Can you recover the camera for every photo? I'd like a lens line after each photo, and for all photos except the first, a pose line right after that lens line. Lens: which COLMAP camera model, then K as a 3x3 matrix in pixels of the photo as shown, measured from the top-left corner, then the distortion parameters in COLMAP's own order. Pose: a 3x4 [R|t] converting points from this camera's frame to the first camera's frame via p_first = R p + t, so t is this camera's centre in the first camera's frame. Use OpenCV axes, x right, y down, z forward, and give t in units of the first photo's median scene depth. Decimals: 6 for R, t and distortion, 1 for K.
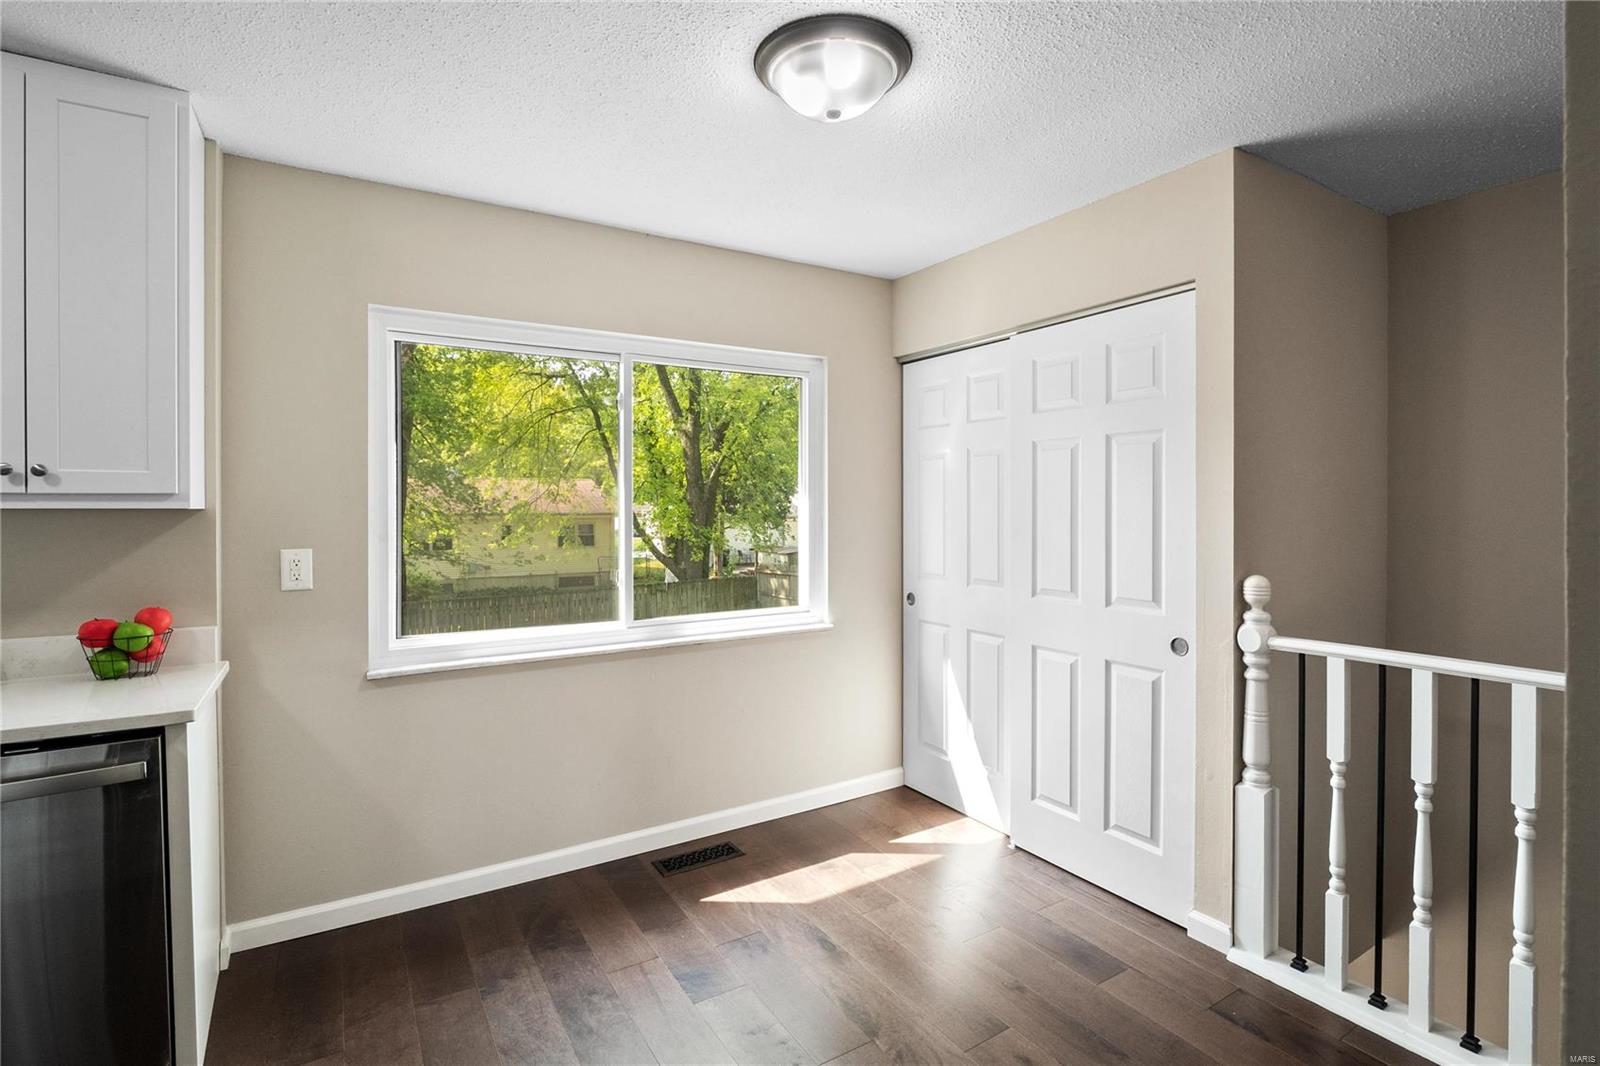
lens RADIAL K [[764.5, 0, 807.5], [0, 764.5, 514.7], [0, 0, 1]] dist [-0.009284, 0.000418]
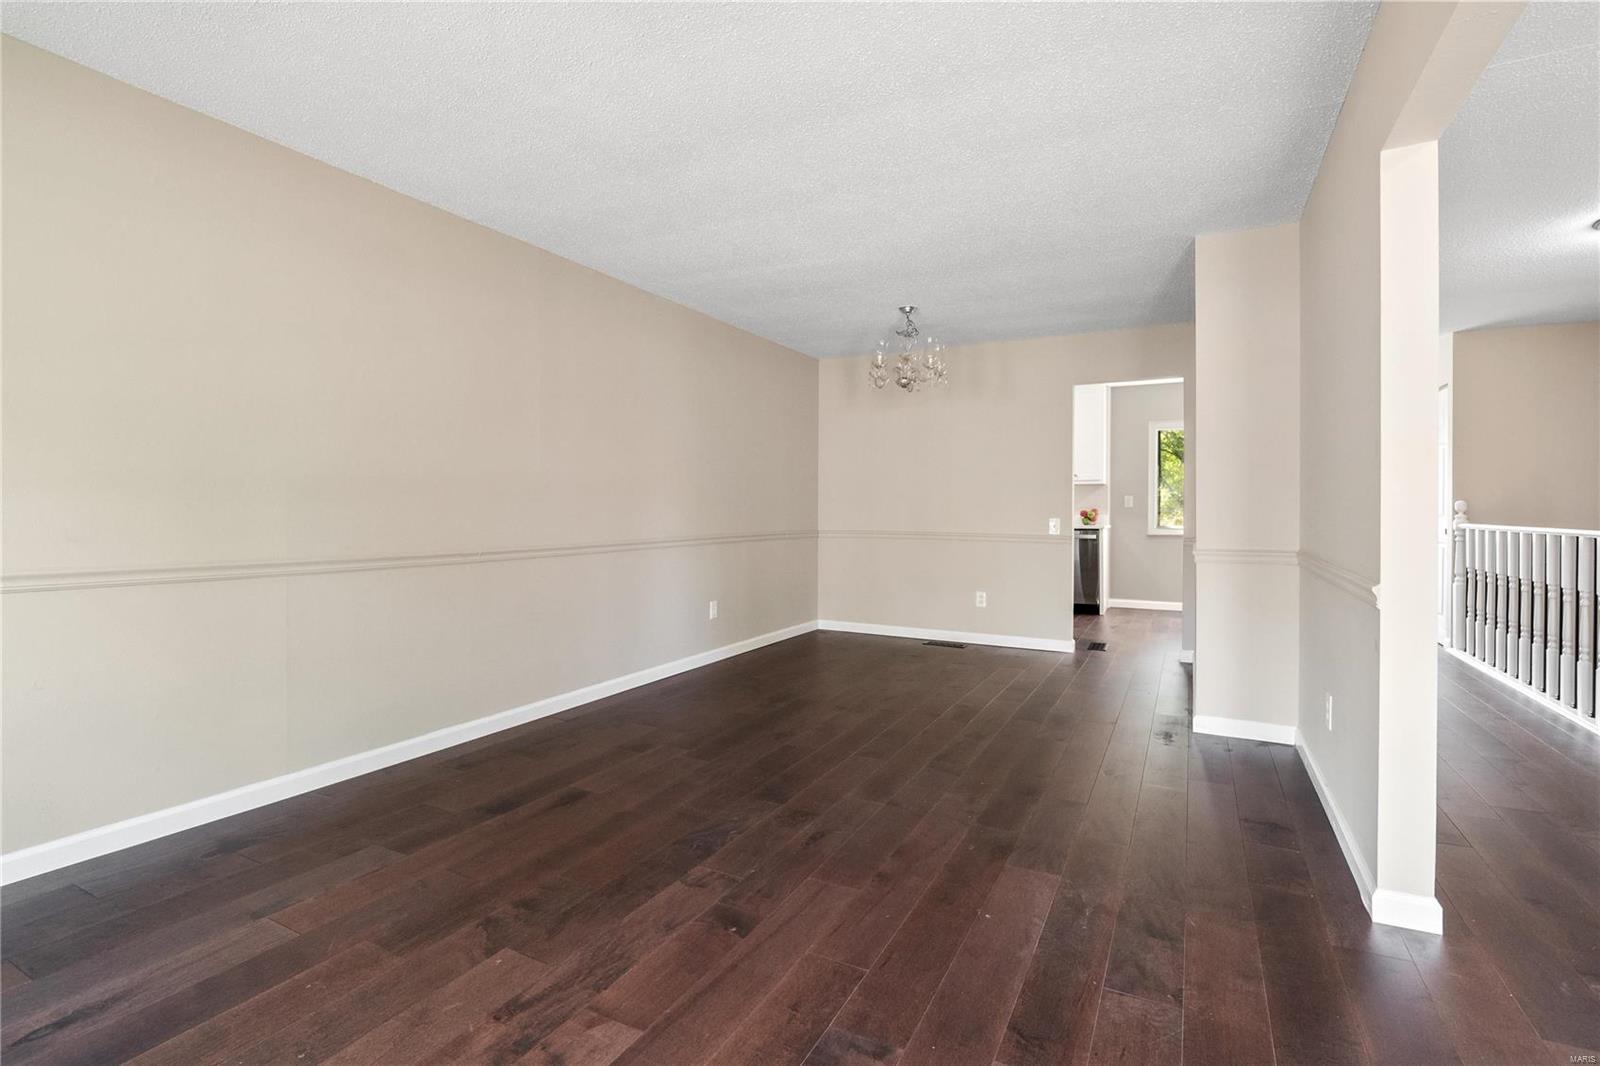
lens RADIAL K [[756.2, 0, 806.1], [0, 756.2, 513.1], [0, 0, 1]] dist [-0.010211, -0.001140]
pose [[0.518112, 0.006805, -0.855286, 1.682309], [-0.012480, 0.999922, 0.000396, 0.155848], [0.855222, 0.010469, 0.518156, -2.269677]]
